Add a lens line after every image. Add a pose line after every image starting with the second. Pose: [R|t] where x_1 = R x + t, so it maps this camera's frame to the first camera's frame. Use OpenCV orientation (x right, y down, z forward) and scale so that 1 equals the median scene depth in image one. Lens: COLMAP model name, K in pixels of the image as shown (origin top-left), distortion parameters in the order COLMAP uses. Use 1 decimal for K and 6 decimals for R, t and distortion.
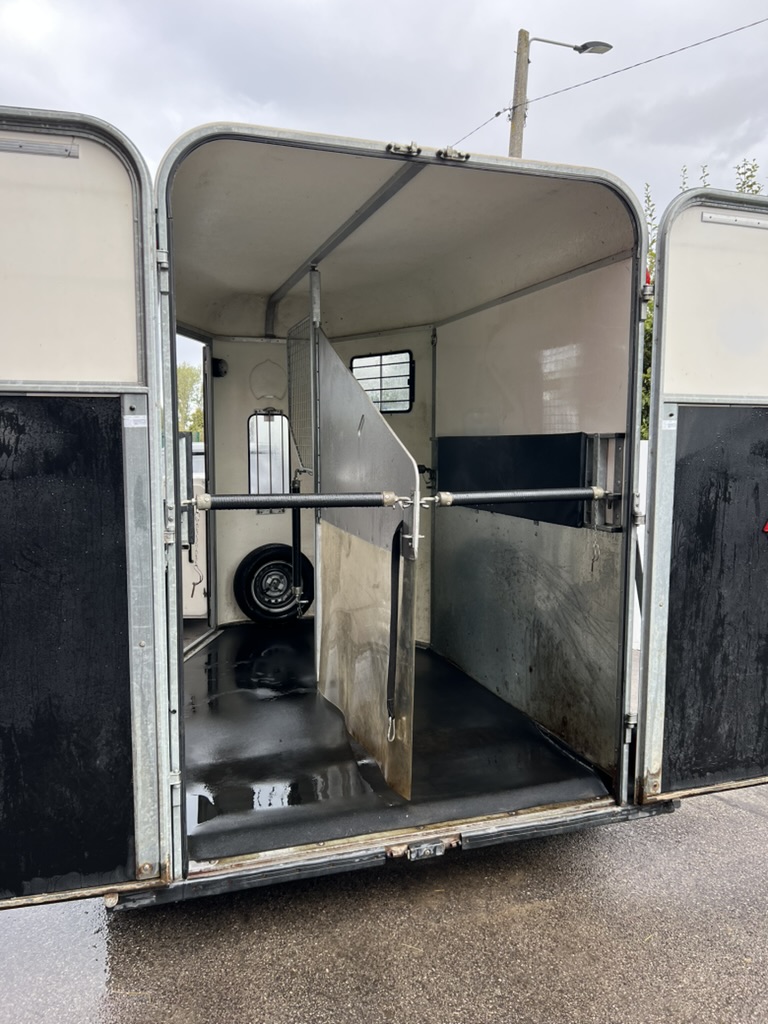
lens RADIAL K [[766.7, 0, 384.0], [0, 766.7, 512.0], [0, 0, 1]] dist [0.014186, -0.005265]
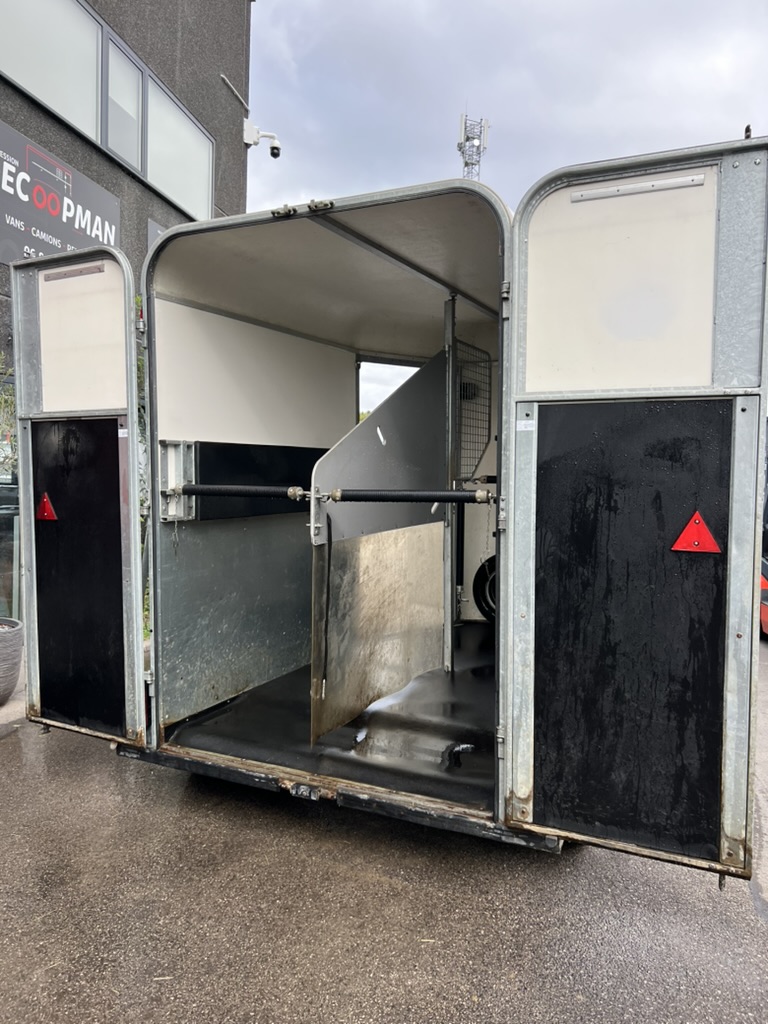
lens RADIAL K [[771.8, 0, 391.8], [0, 771.8, 515.3], [0, 0, 1]] dist [0.014855, -0.003610]
pose [[0.721680, 0.046728, -0.690648, 0.874592], [-0.067642, 0.997705, -0.003179, 0.011107], [0.688914, 0.049010, 0.723184, 0.196194]]
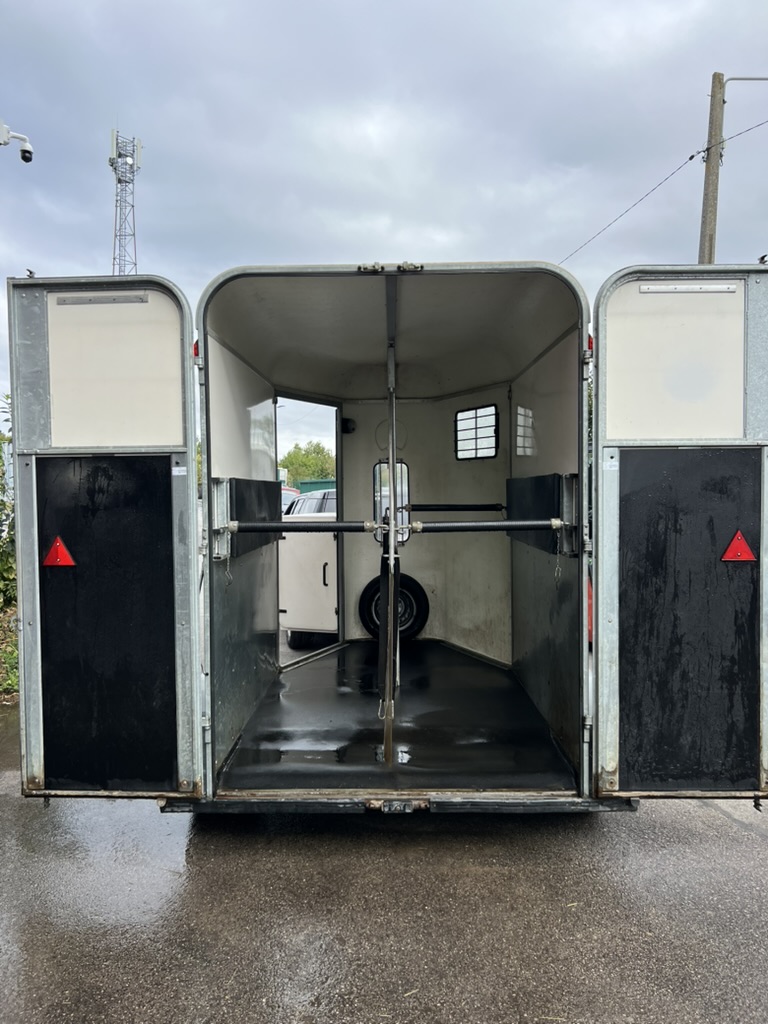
lens RADIAL K [[766.7, 0, 384.0], [0, 766.7, 512.0], [0, 0, 1]] dist [0.014186, -0.005265]
pose [[0.945497, -0.000189, -0.325632, 0.407319], [-0.019086, 0.998249, -0.055996, 0.027724], [0.325072, 0.059159, 0.943837, -0.203473]]
